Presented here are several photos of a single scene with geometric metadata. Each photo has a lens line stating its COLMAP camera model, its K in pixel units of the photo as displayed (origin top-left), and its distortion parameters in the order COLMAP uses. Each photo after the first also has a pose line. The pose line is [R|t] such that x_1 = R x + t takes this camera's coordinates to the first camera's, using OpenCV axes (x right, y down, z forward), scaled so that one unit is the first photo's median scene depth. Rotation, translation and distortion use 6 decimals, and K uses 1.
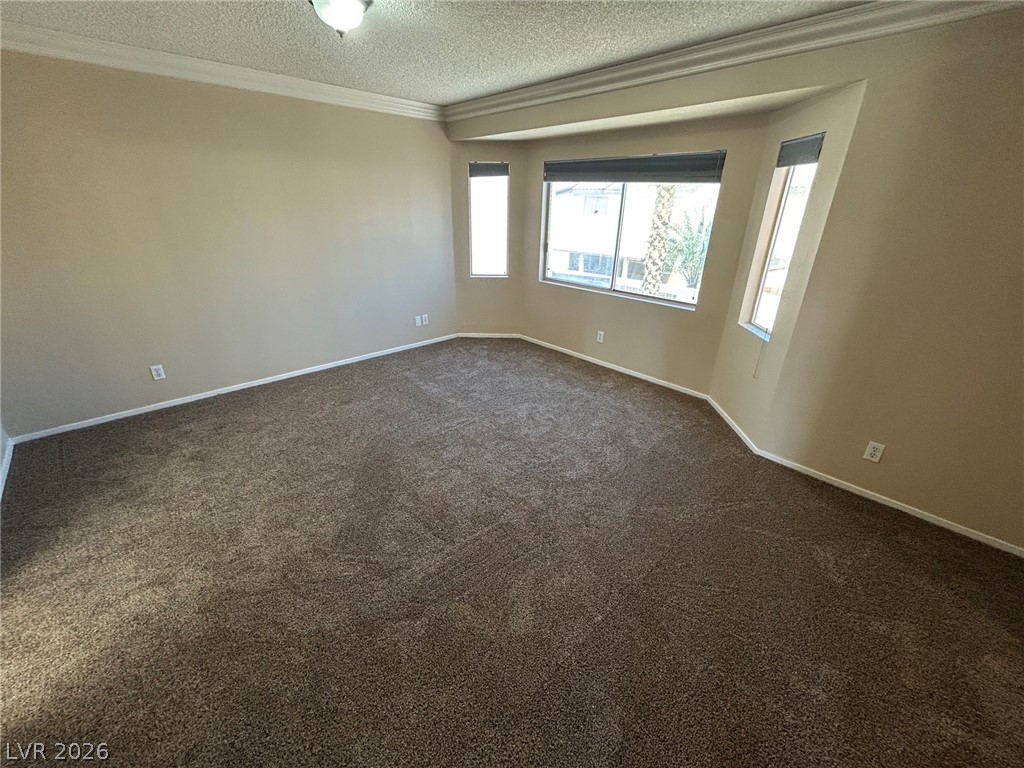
lens RADIAL K [[414.2, 0, 512.4], [0, 414.2, 384.5], [0, 0, 1]] dist [-0.002015, 0.003177]
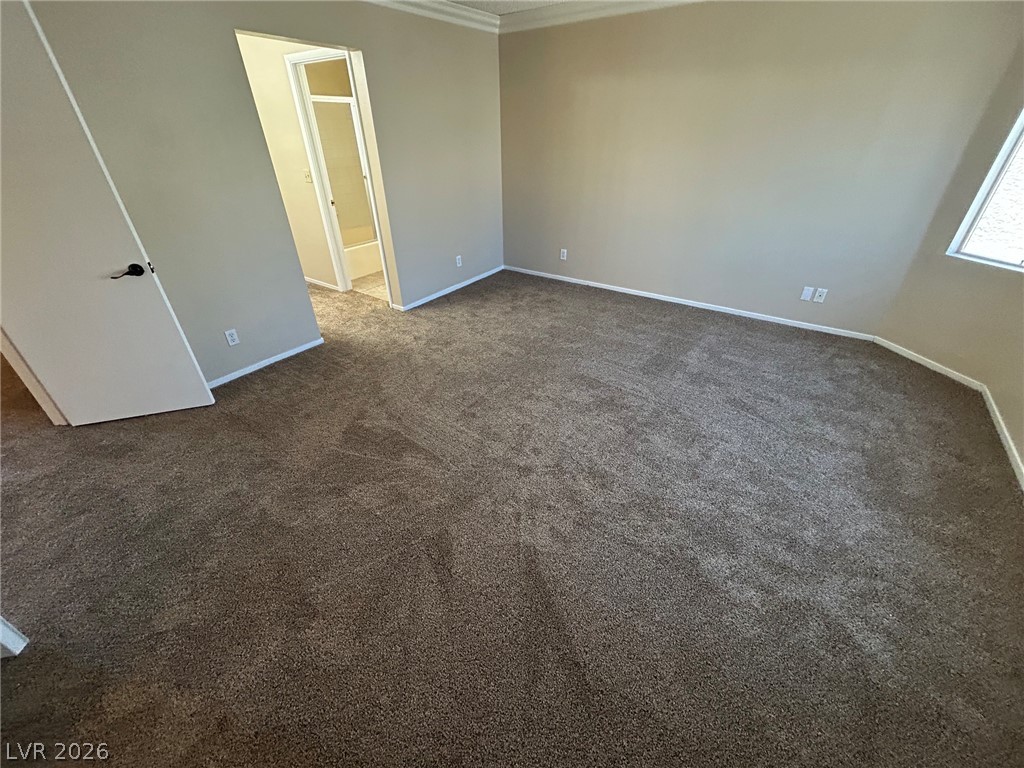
lens RADIAL K [[414.2, 0, 512.7], [0, 414.2, 382.5], [0, 0, 1]] dist [-0.002015, 0.003177]
pose [[0.182960, 0.498842, -0.847161, 0.492827], [-0.379892, 0.830646, 0.407073, -0.156879], [0.906757, 0.247352, 0.341481, 0.394981]]
